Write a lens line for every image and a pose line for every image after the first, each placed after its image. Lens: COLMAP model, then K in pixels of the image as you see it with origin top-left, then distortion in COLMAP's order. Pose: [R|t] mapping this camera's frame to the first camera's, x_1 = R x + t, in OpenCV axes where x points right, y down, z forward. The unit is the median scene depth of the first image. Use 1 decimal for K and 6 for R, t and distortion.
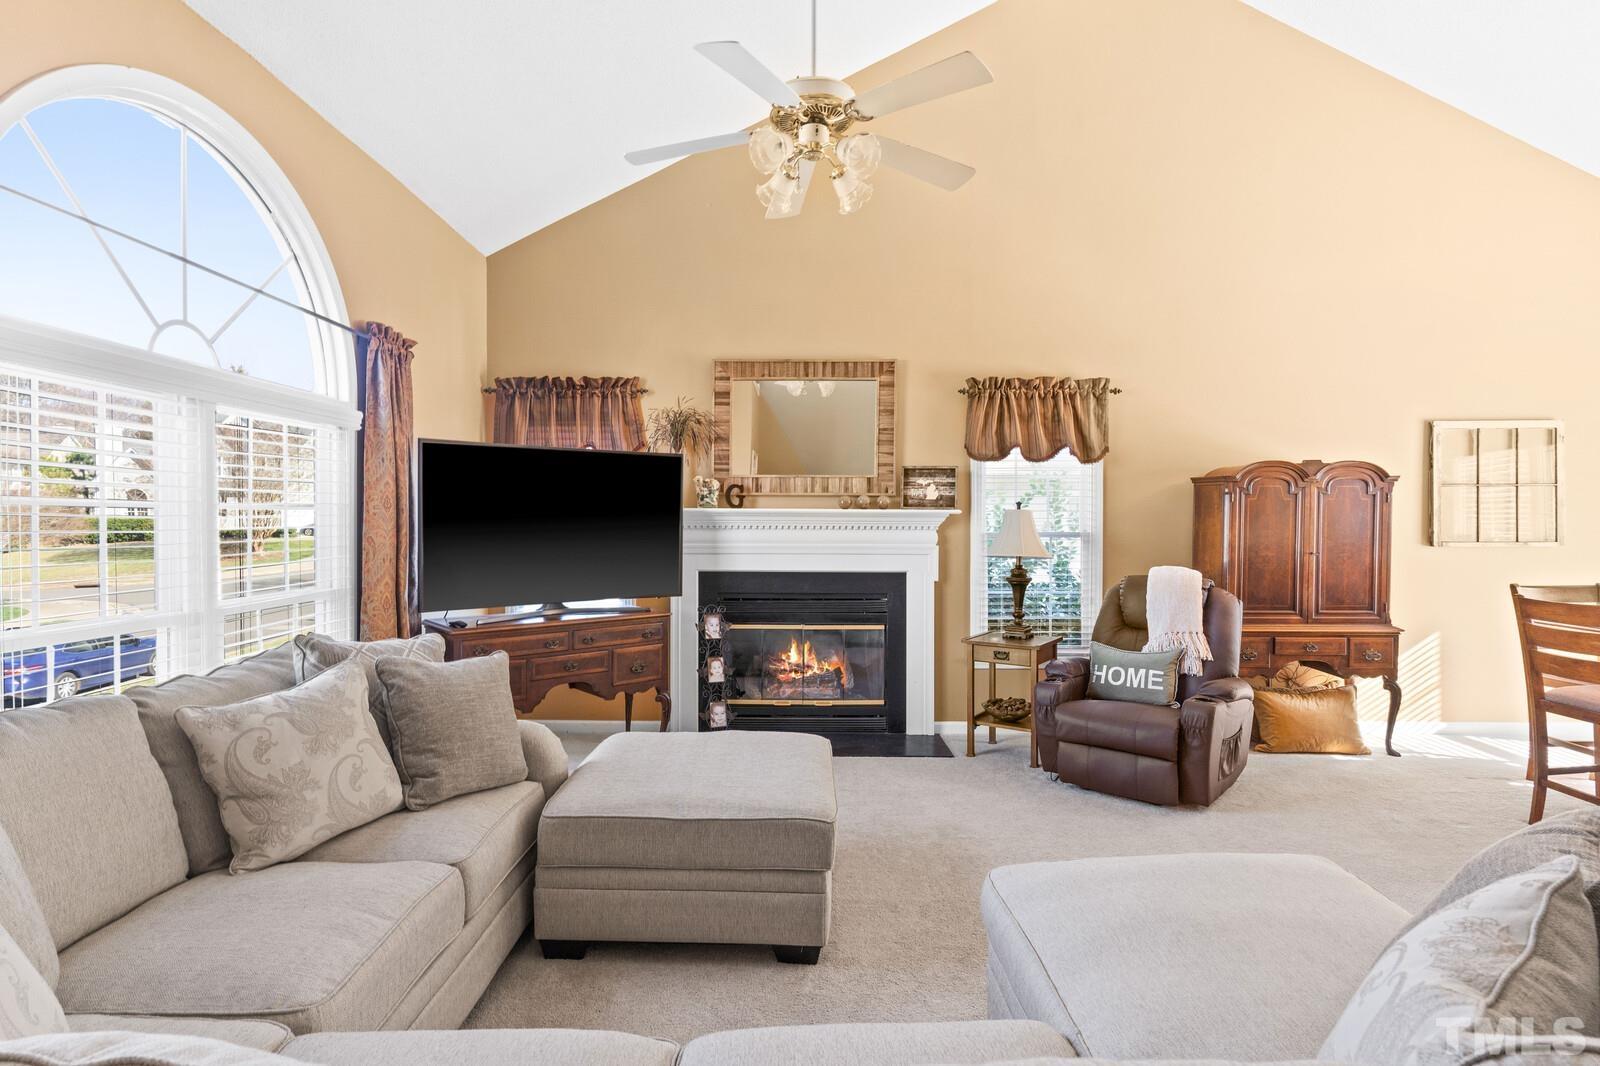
lens RADIAL K [[826.9, 0, 797.3], [0, 826.9, 532.3], [0, 0, 1]] dist [-0.000684, 0.002357]
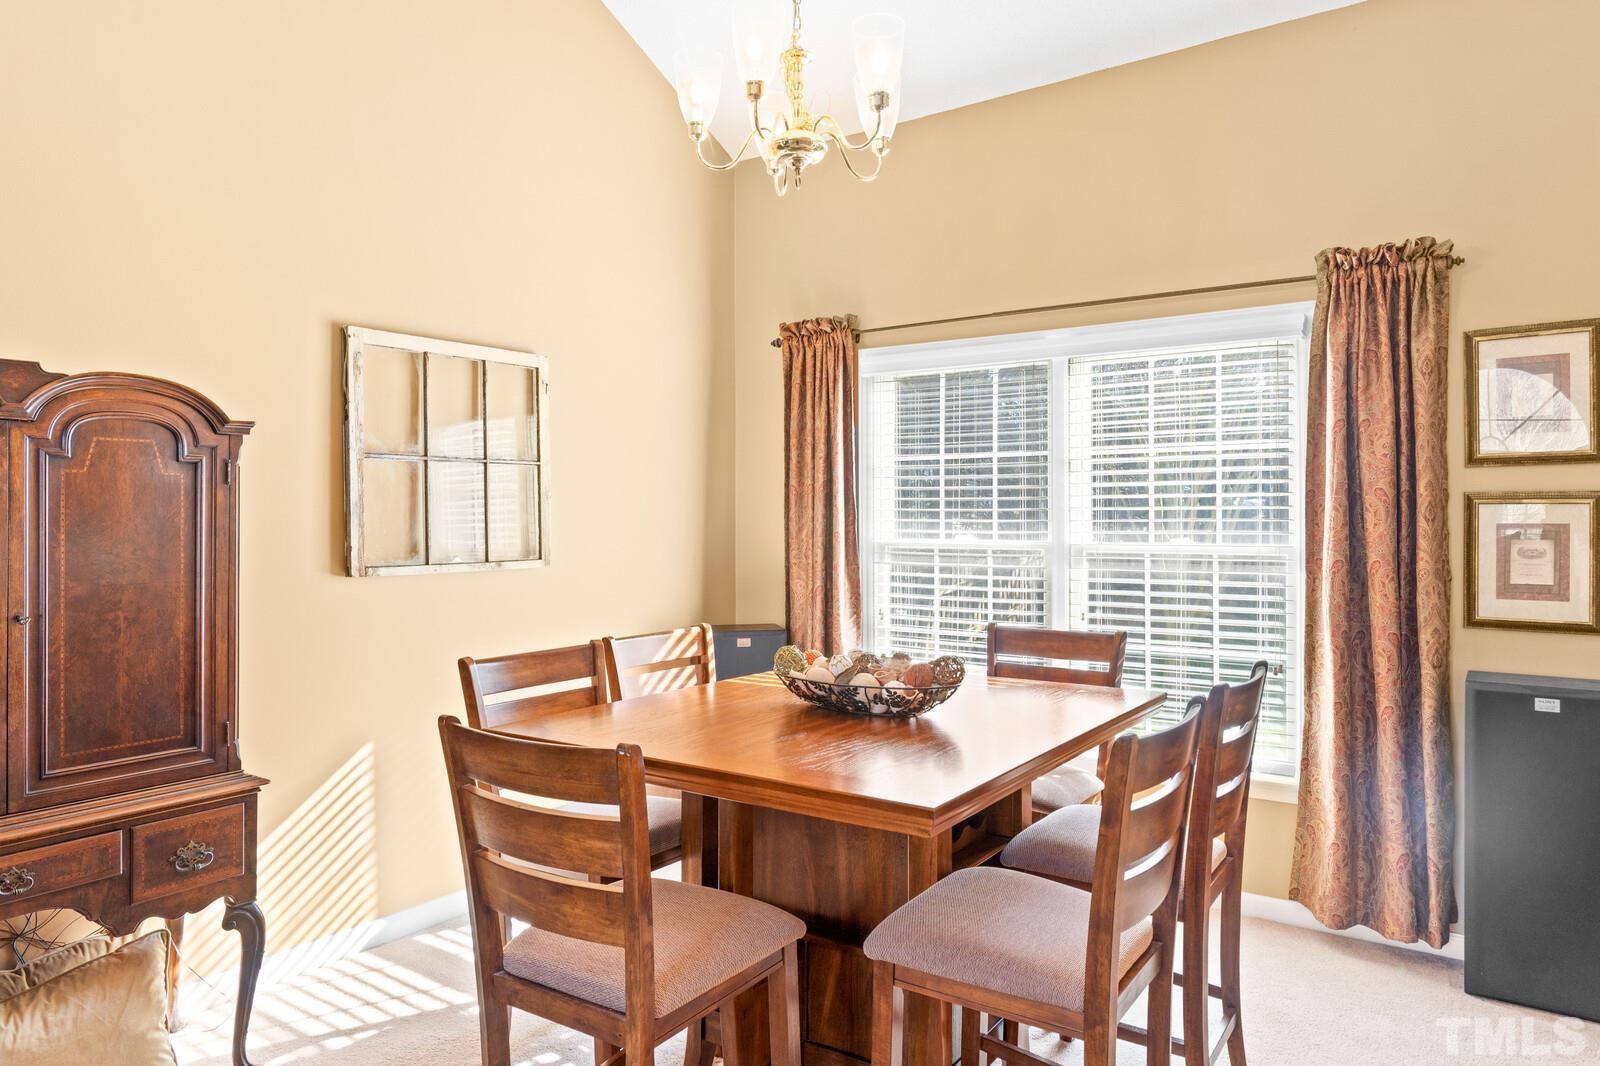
lens RADIAL K [[1043.3, 0, 799.9], [0, 1043.3, 519.8], [0, 0, 1]] dist [0.019955, 0.005674]
pose [[0.569723, -0.003654, 0.821829, 0.434750], [0.022997, 0.999669, -0.011498, -0.004397], [-0.821515, 0.025450, 0.569619, 0.450488]]
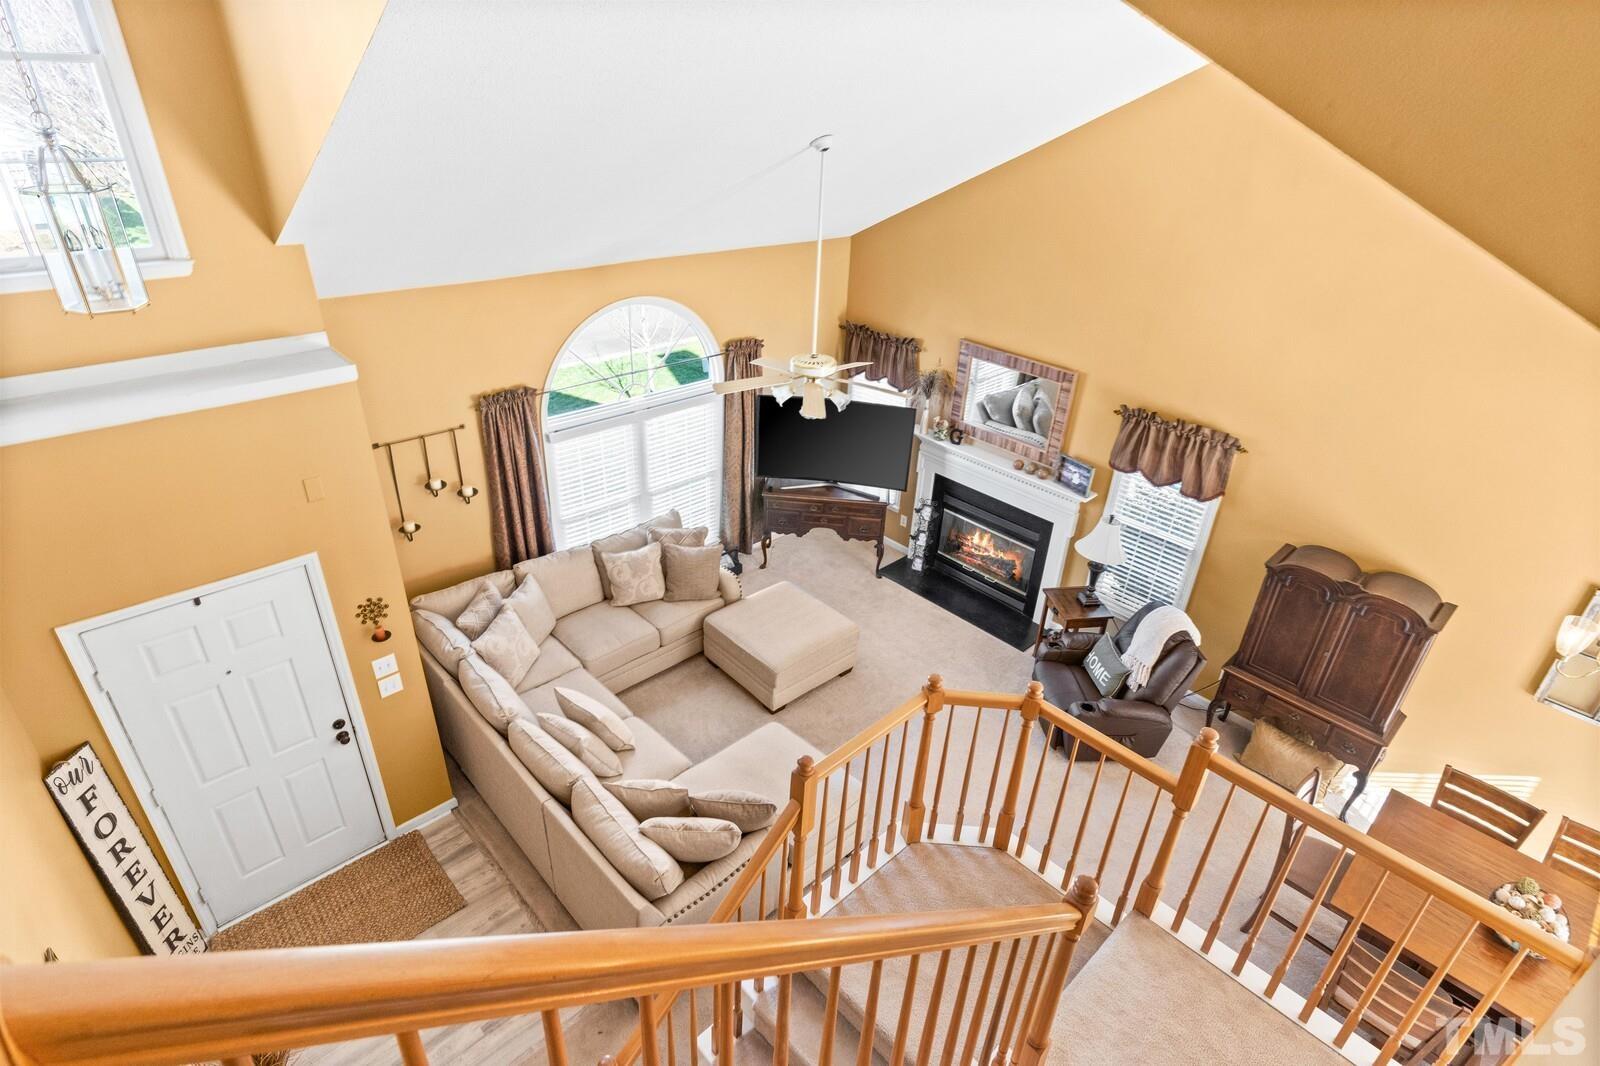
lens RADIAL K [[826.9, 0, 789.4], [0, 826.9, 530.9], [0, 0, 1]] dist [-0.000684, 0.002357]
pose [[0.683407, 0.370157, -0.629237, 0.765579], [-0.045061, 0.881669, 0.469712, -0.618011], [0.728646, -0.292650, 0.619218, -0.191731]]
